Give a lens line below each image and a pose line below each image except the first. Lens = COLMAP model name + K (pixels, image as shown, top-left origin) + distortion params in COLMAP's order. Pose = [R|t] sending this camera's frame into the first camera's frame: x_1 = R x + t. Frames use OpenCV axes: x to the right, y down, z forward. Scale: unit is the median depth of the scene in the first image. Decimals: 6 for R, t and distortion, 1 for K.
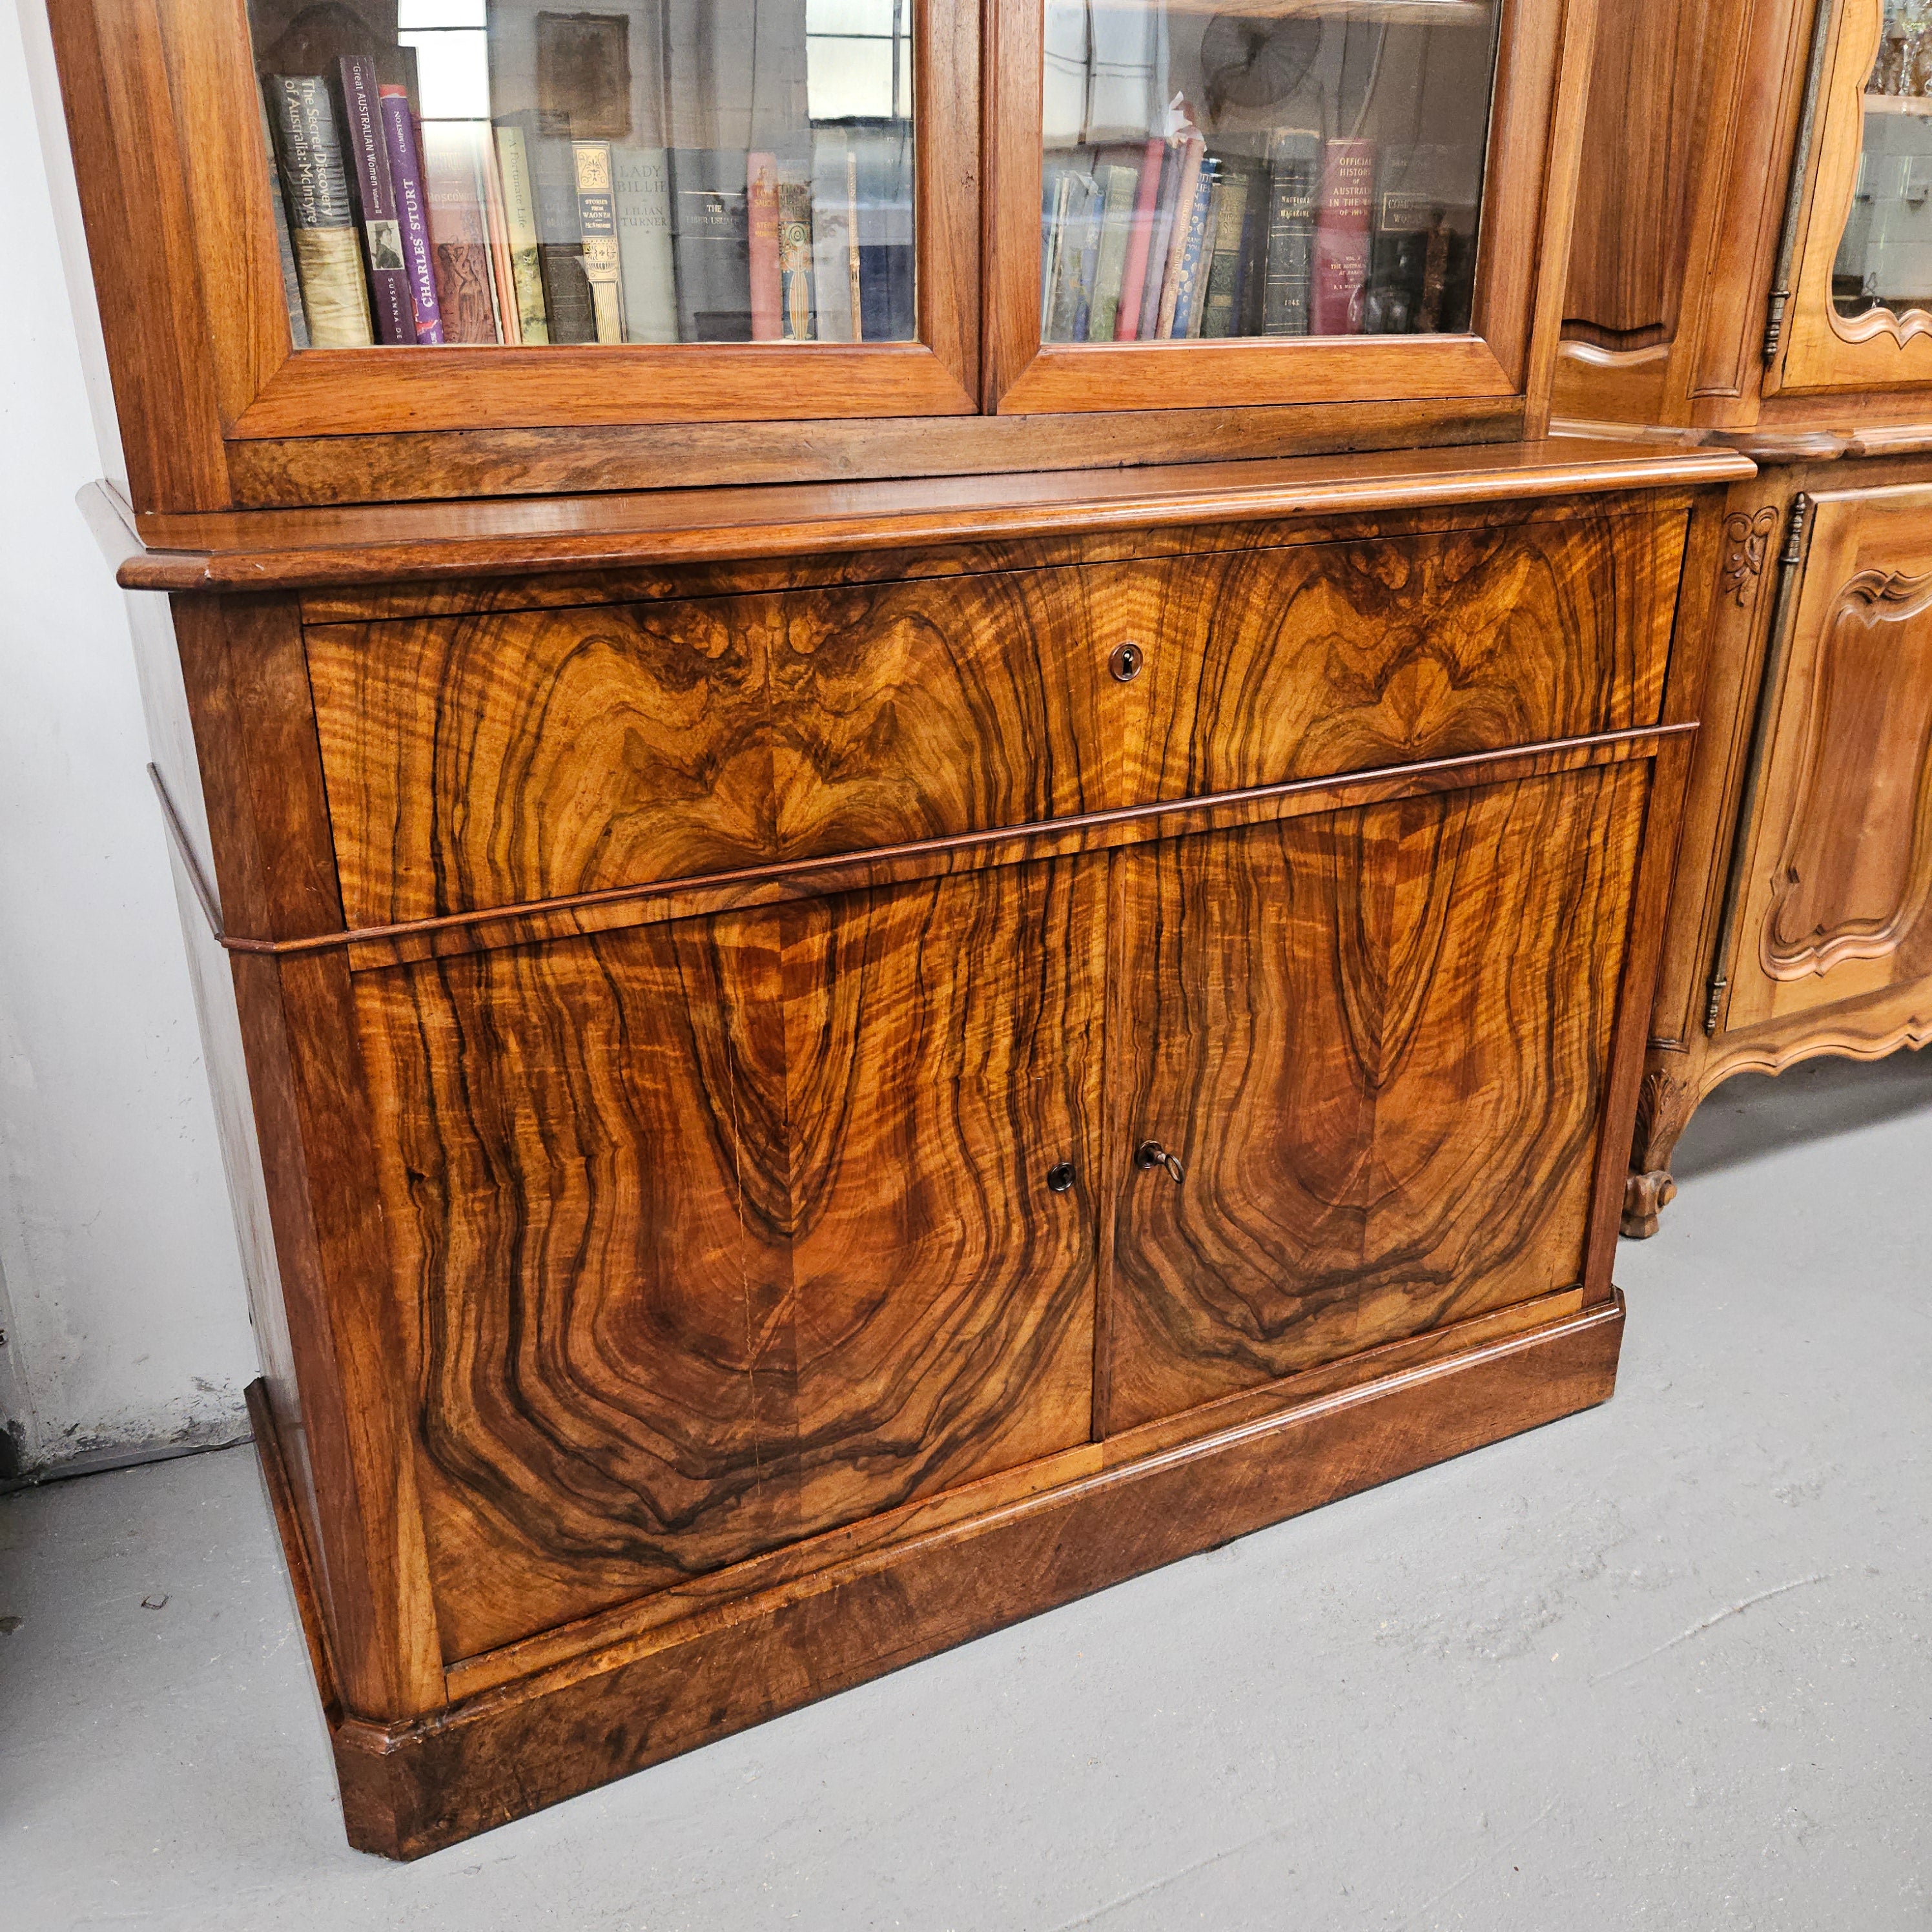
lens RADIAL K [[1728.3, 0, 955.2], [0, 1728.3, 974.6], [0, 0, 1]] dist [0.081743, -0.088724]
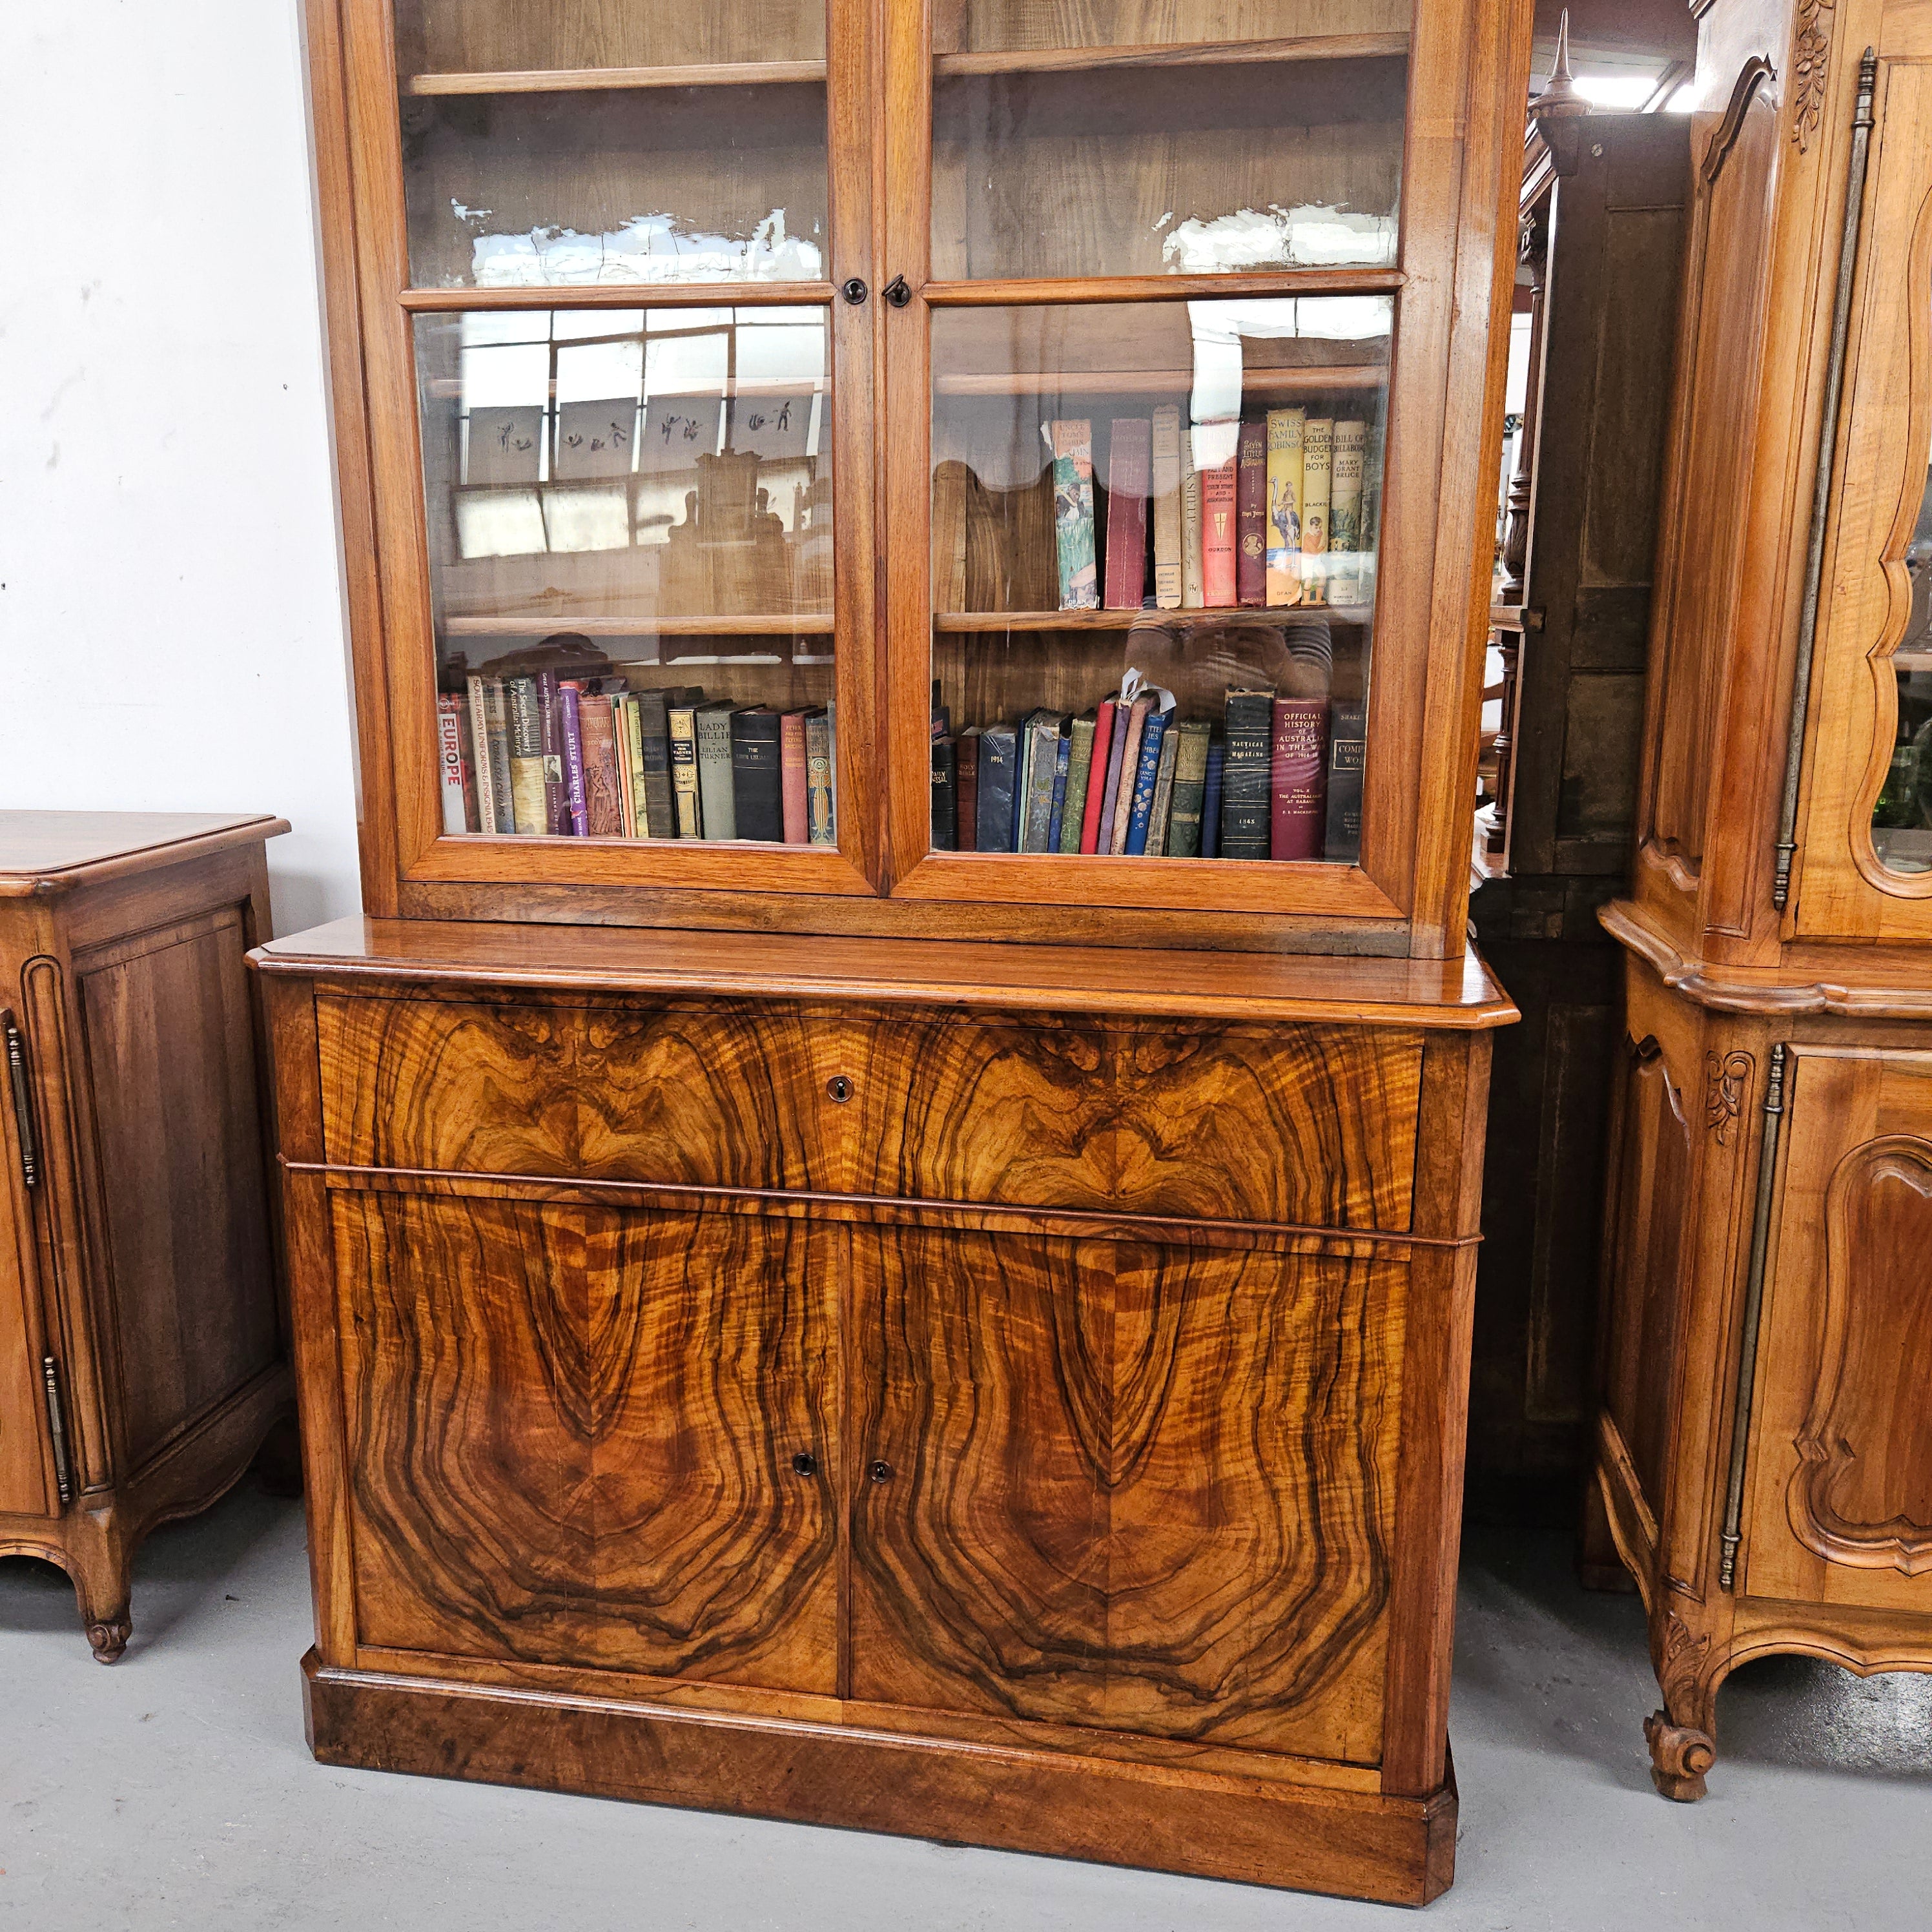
lens RADIAL K [[1728.3, 0, 955.6], [0, 1728.3, 955.3], [0, 0, 1]] dist [0.081743, -0.088724]
pose [[0.788225, 0.134481, -0.600513, 0.960278], [-0.230035, 0.969478, -0.084833, -0.183753], [0.570776, 0.205007, 0.795102, -0.060287]]
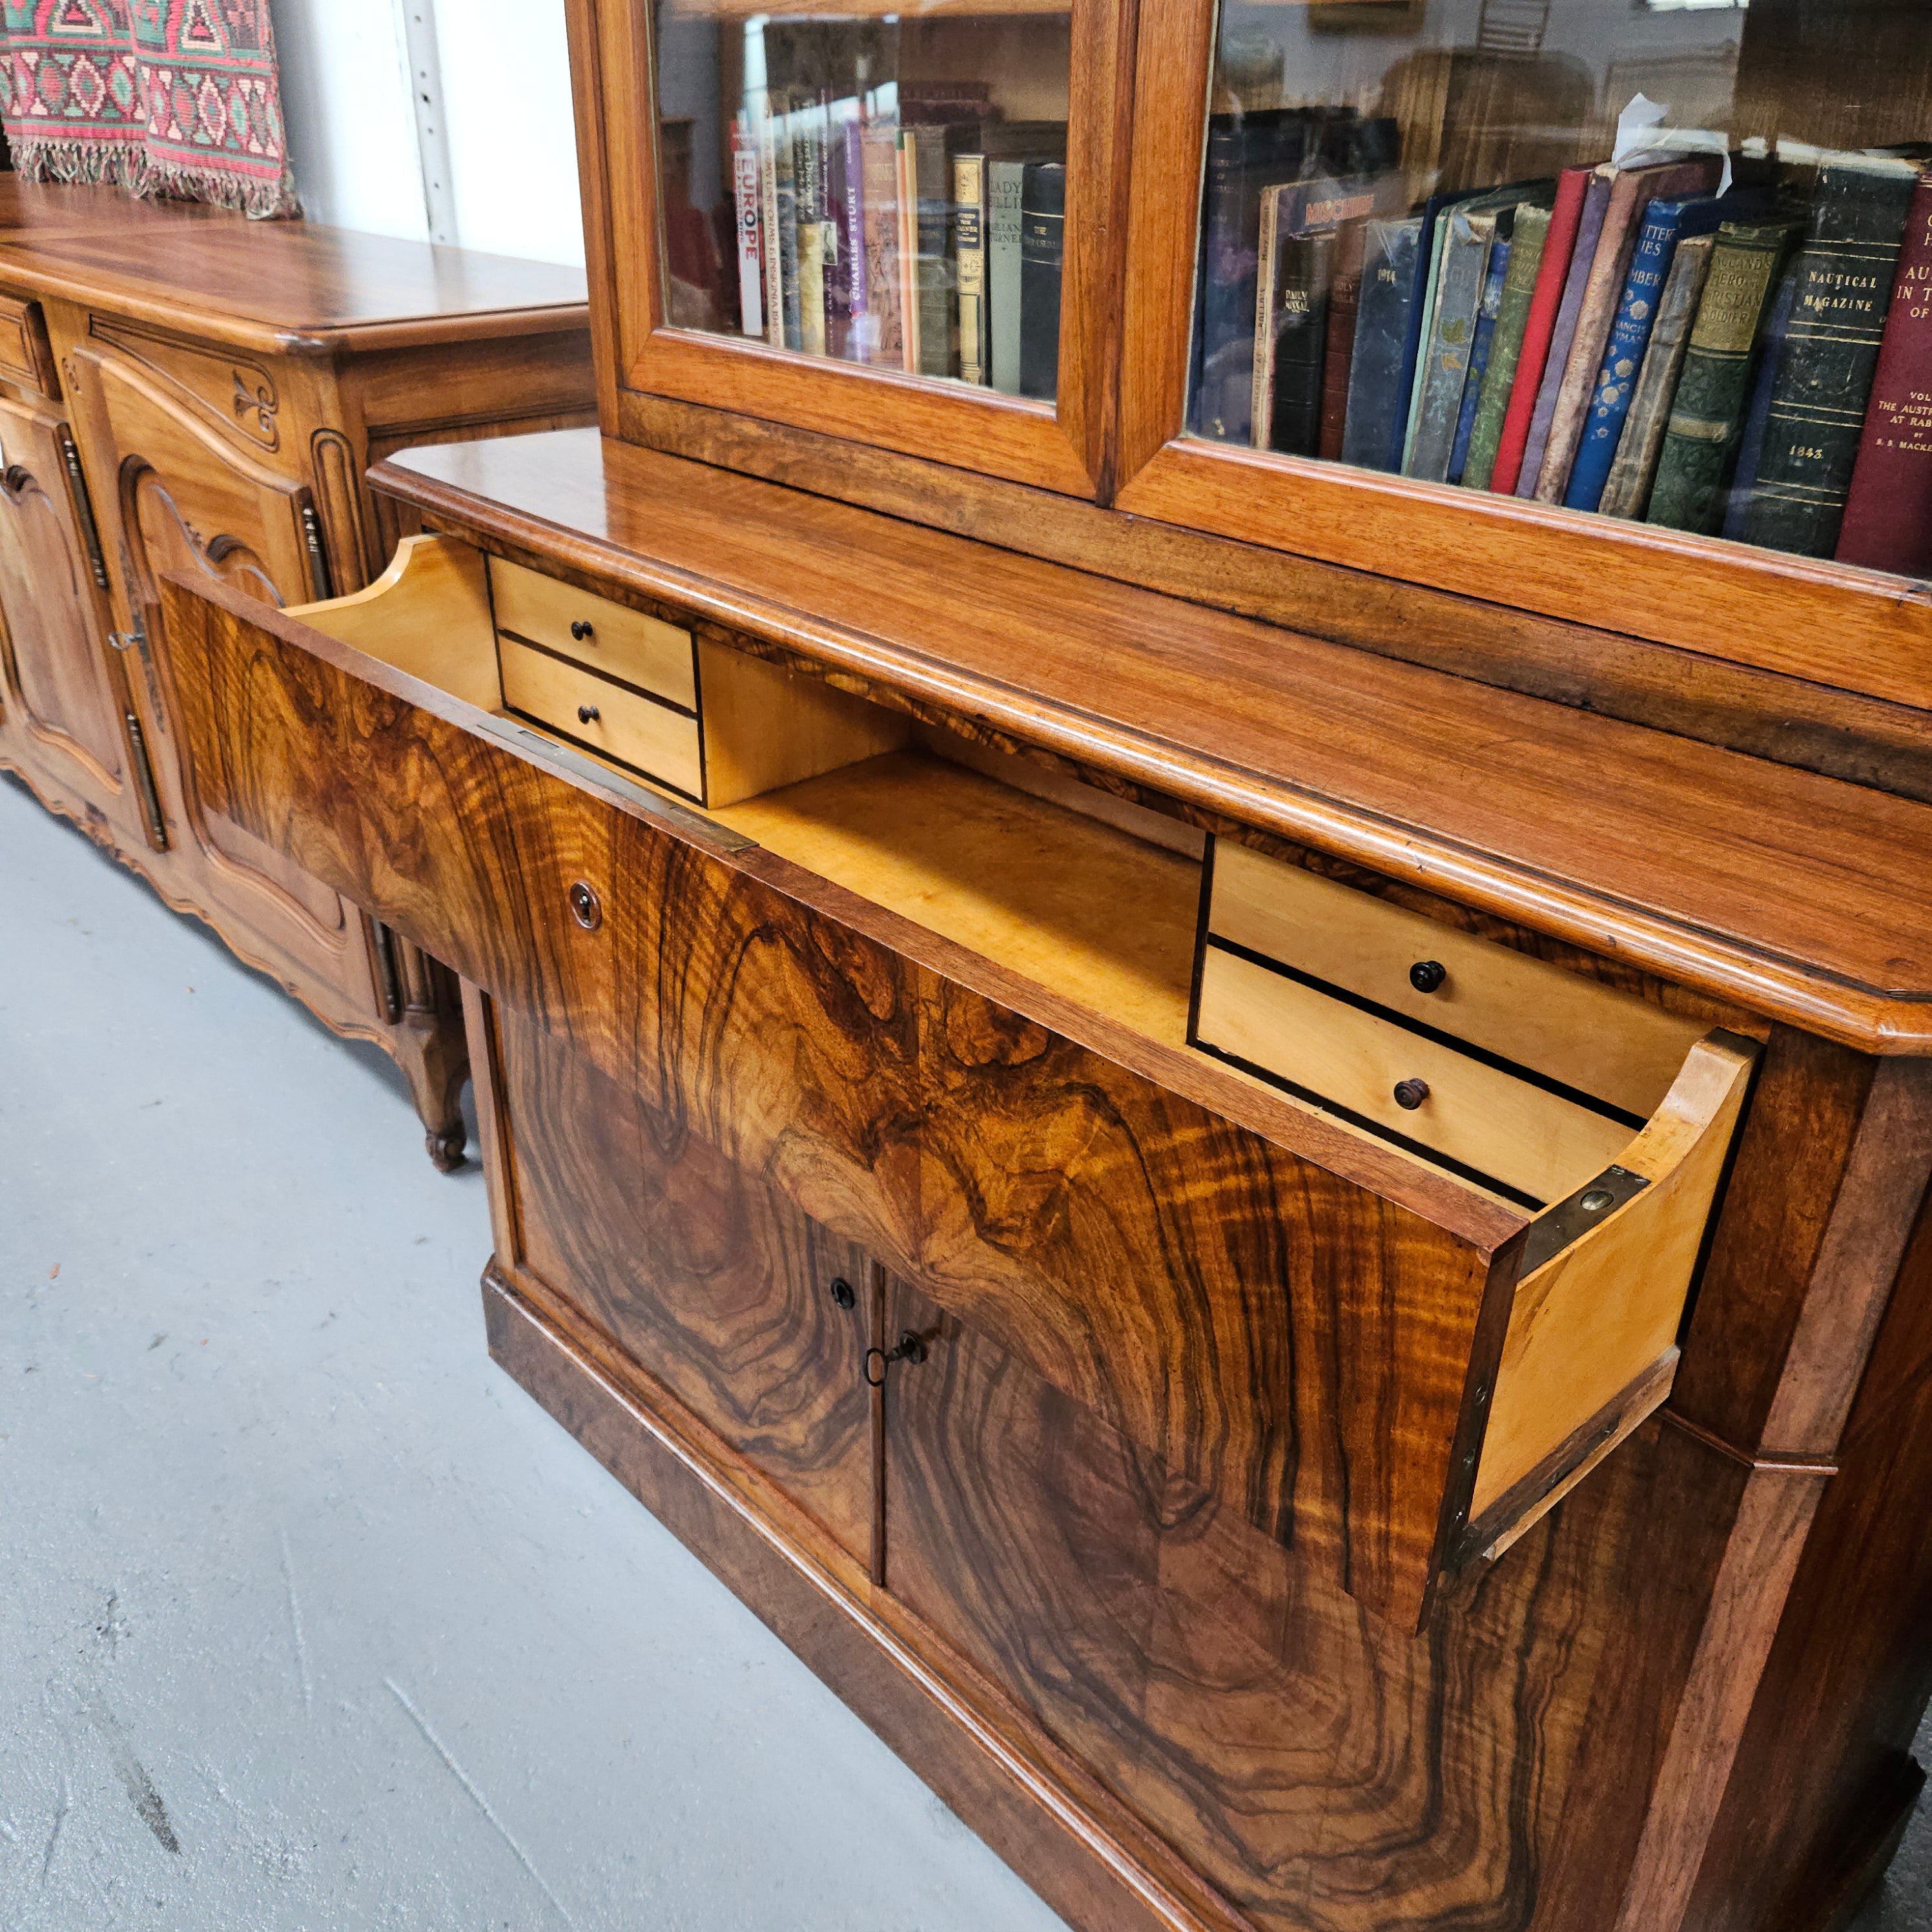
lens RADIAL K [[1728.3, 0, 970.2], [0, 1728.3, 963.6], [0, 0, 1]] dist [0.081743, -0.088724]
pose [[0.263391, 0.456418, -0.849887, 0.867521], [-0.366552, 0.862271, 0.349470, -0.426365], [0.892337, 0.219480, 0.394415, 0.703677]]
